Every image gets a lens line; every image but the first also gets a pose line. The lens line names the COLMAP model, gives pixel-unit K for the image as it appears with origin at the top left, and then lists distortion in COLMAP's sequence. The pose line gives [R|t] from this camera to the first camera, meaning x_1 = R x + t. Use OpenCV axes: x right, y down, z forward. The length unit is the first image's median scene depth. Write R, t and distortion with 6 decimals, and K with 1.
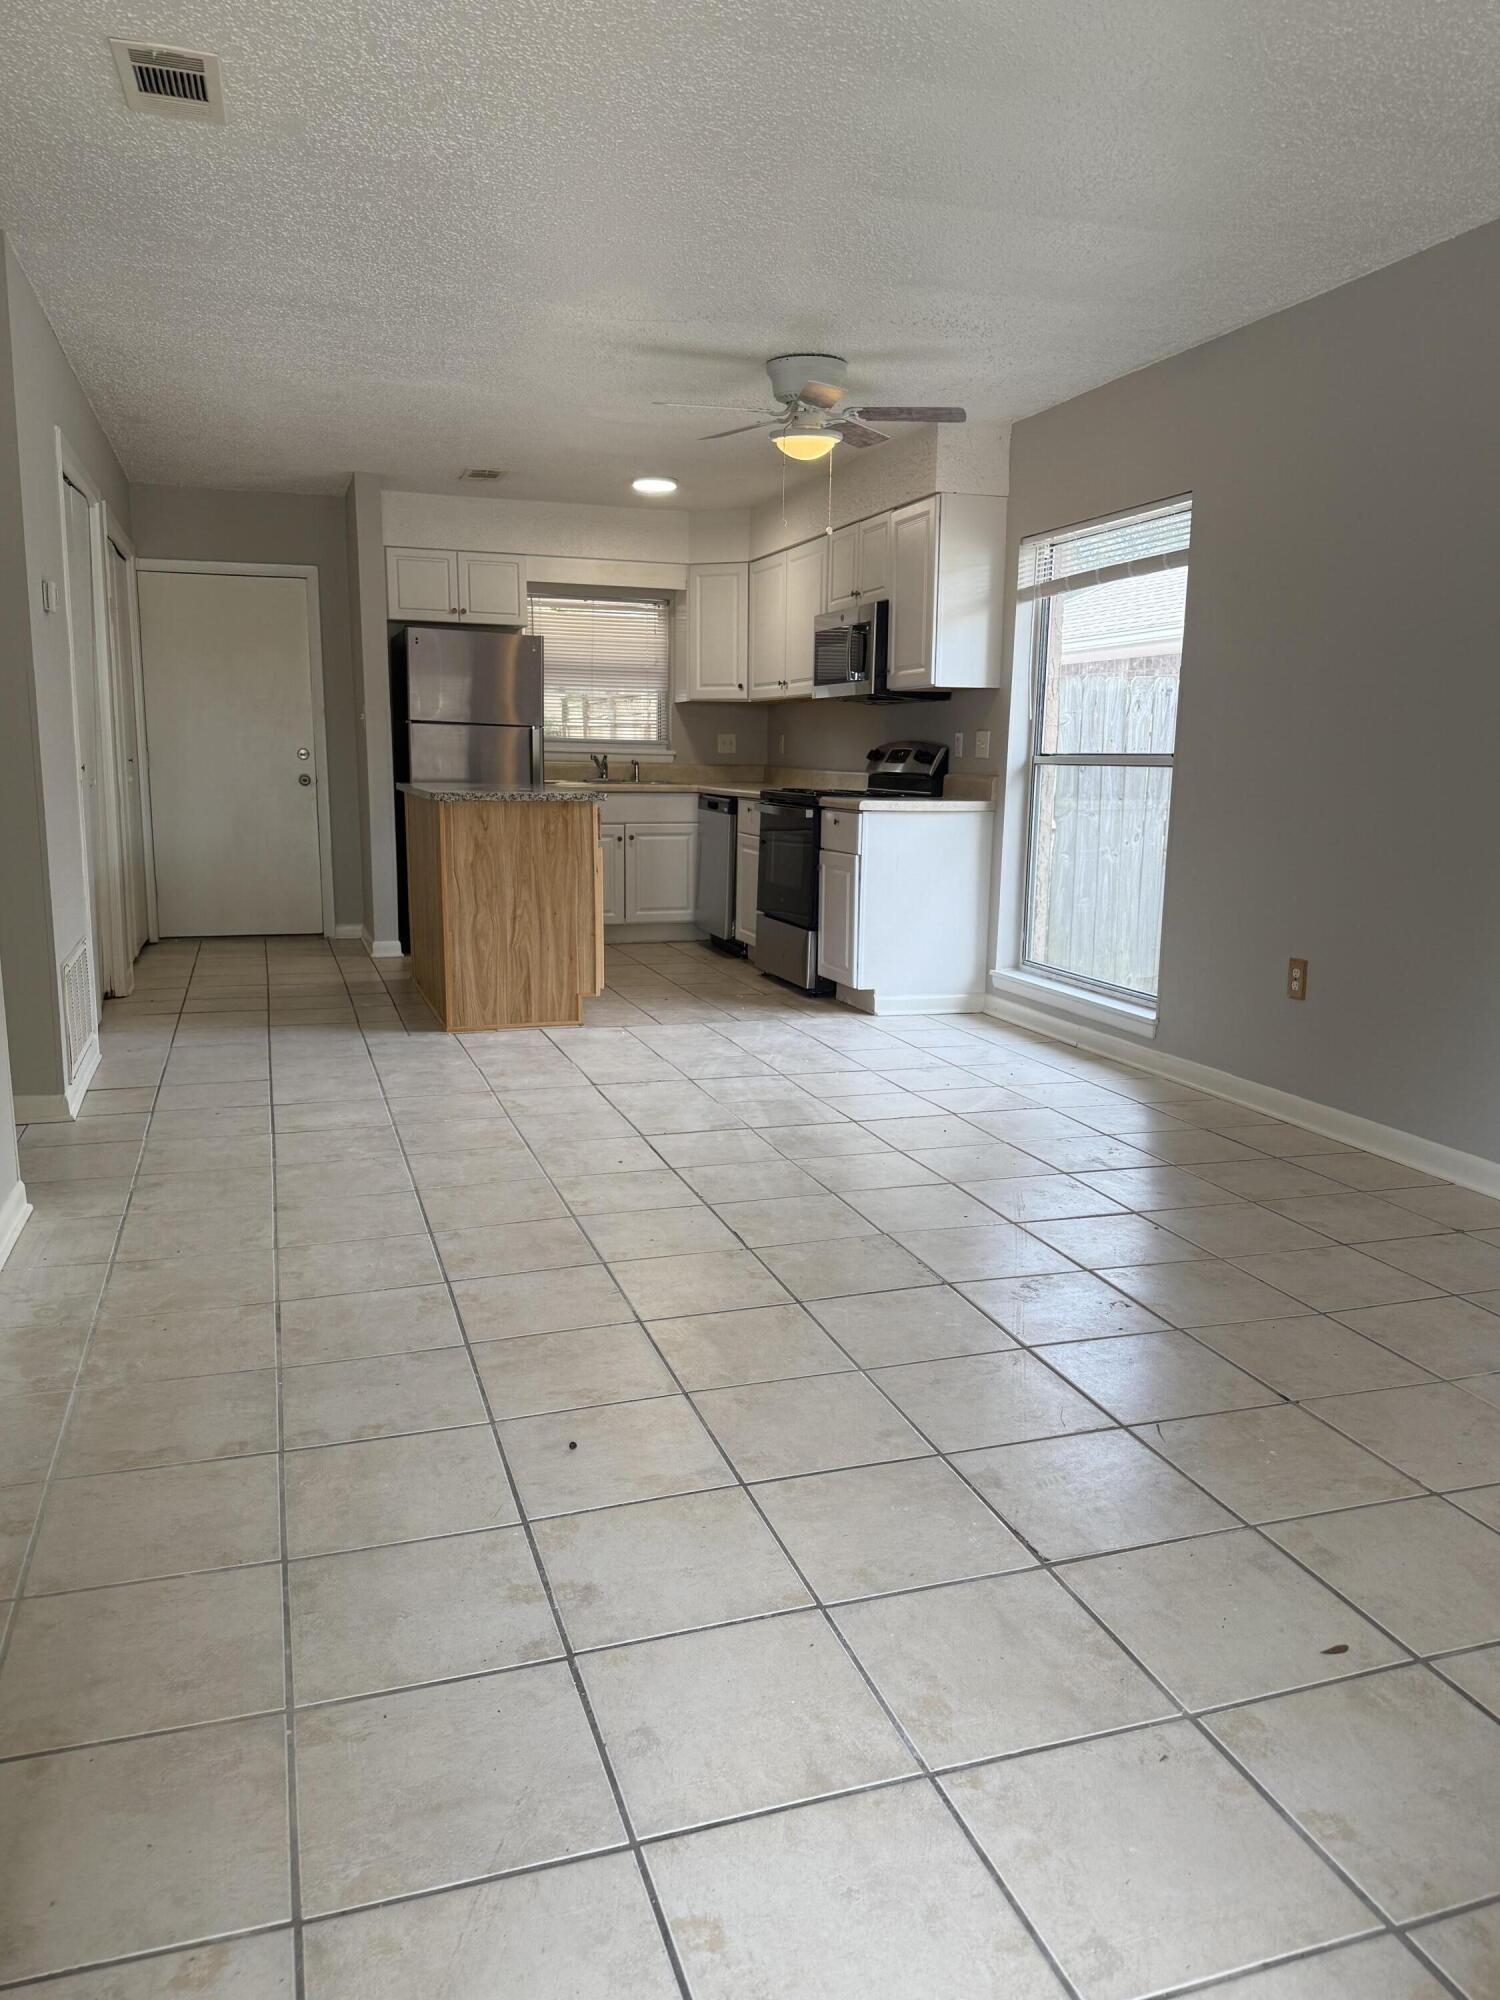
lens RADIAL K [[1463.7, 0, 750.0], [0, 1463.7, 1000.0], [0, 0, 1]] dist [0.090067, -0.001257]
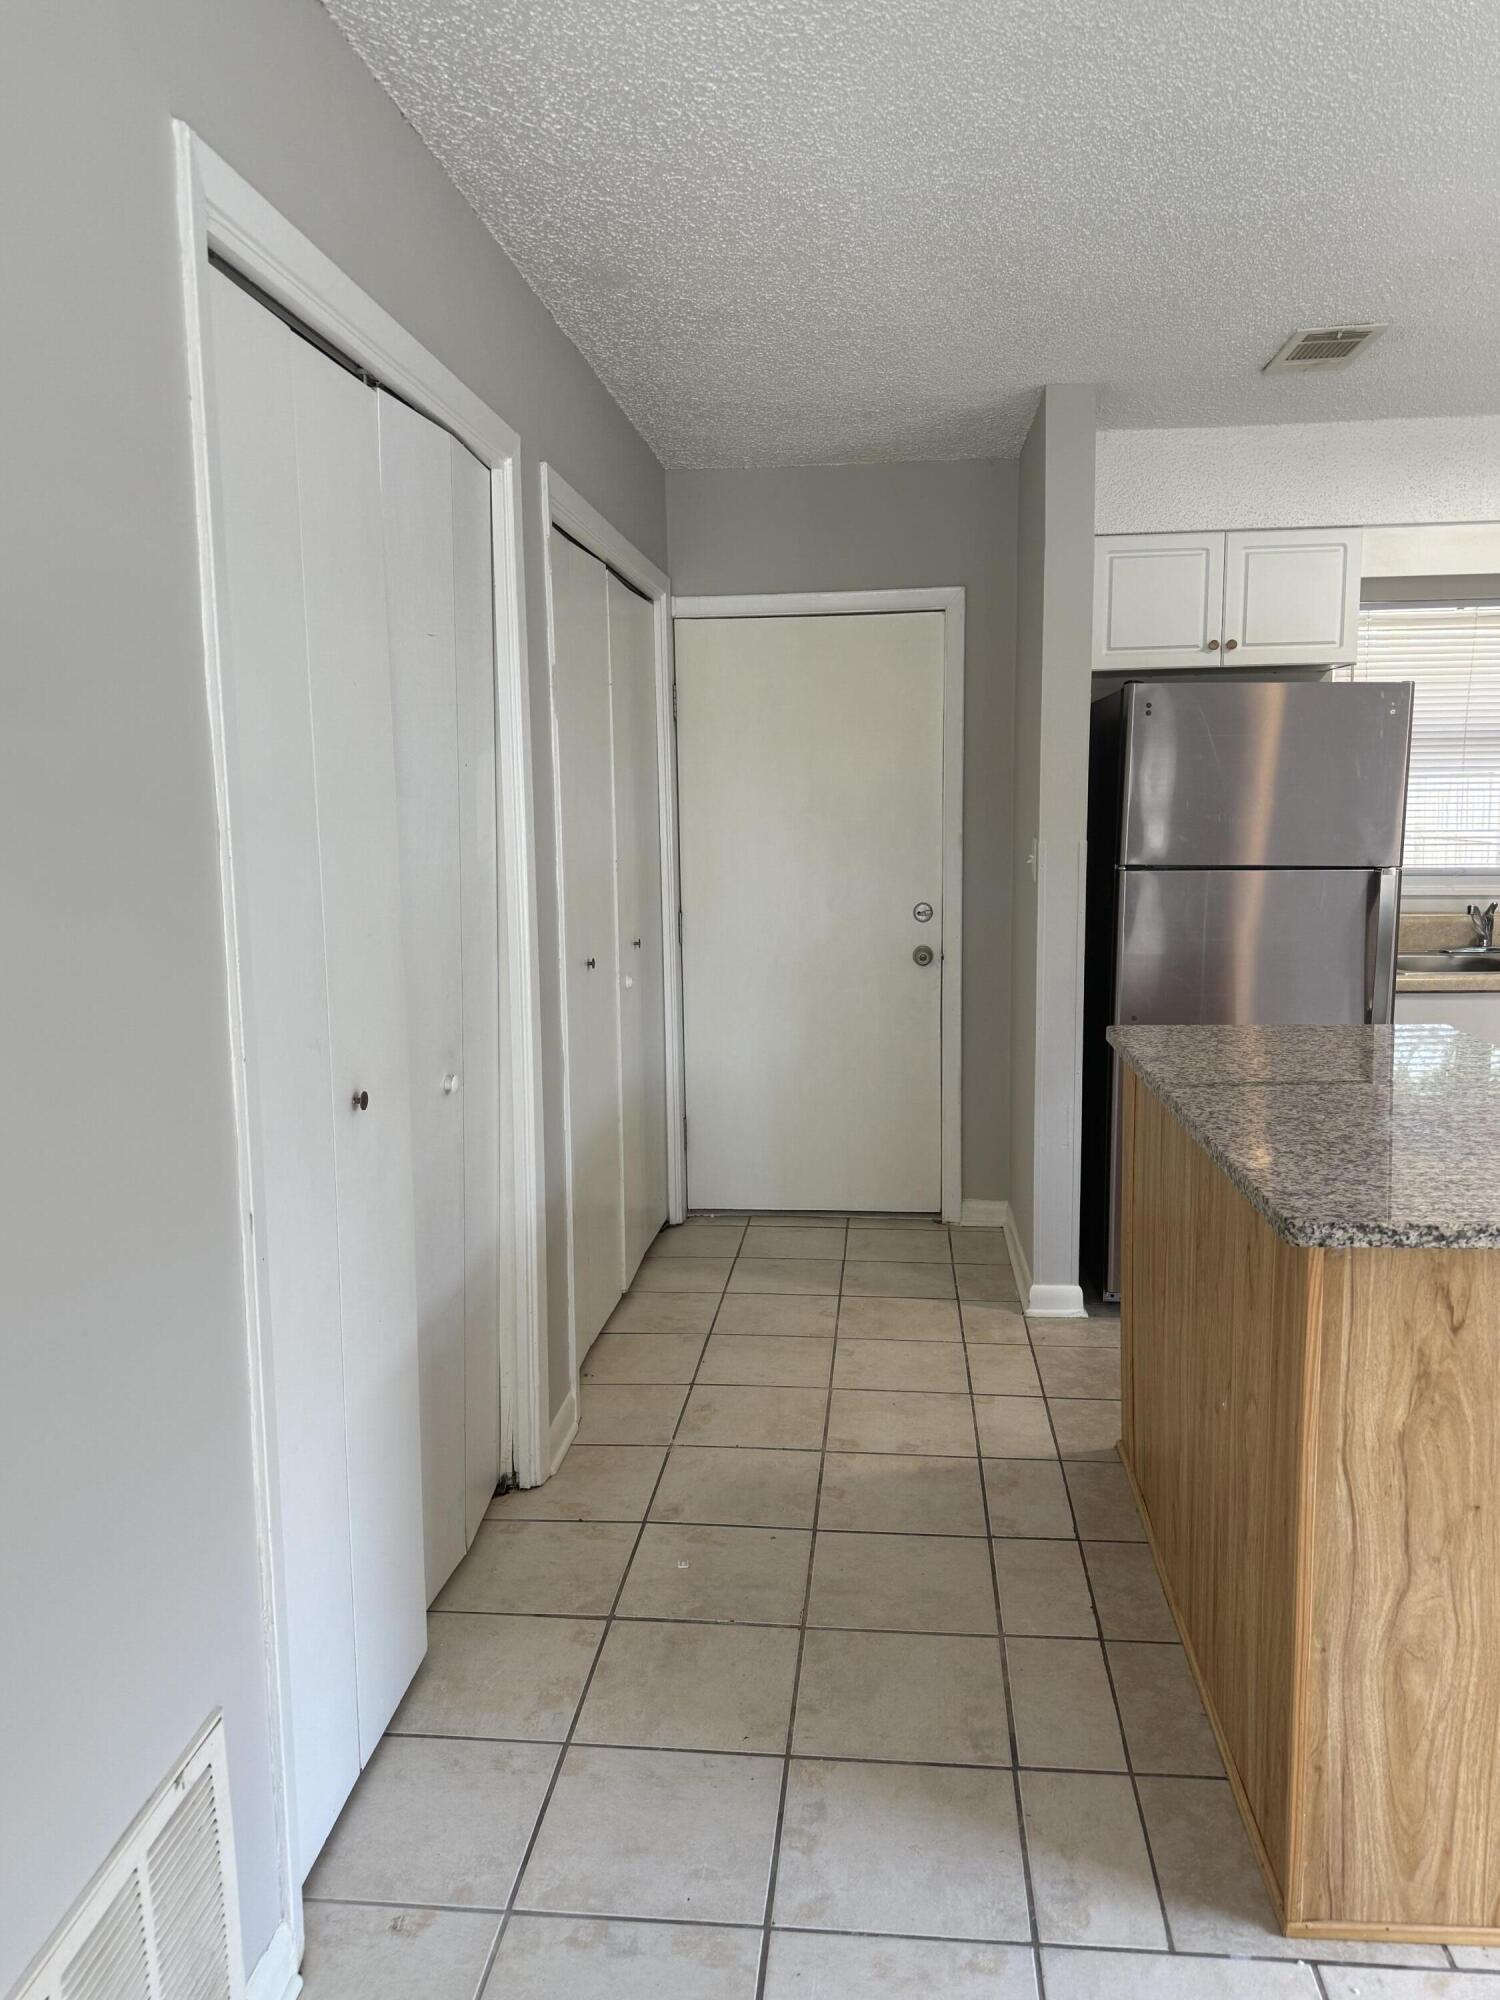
lens RADIAL K [[1436.7, 0, 750.0], [0, 1436.7, 1000.0], [0, 0, 1]] dist [-0.002771, -0.000056]
pose [[0.913421, 0.035726, -0.405445, -0.147867], [-0.045787, 0.998836, -0.015141, -0.130879], [0.404432, 0.032394, 0.913994, 0.504955]]
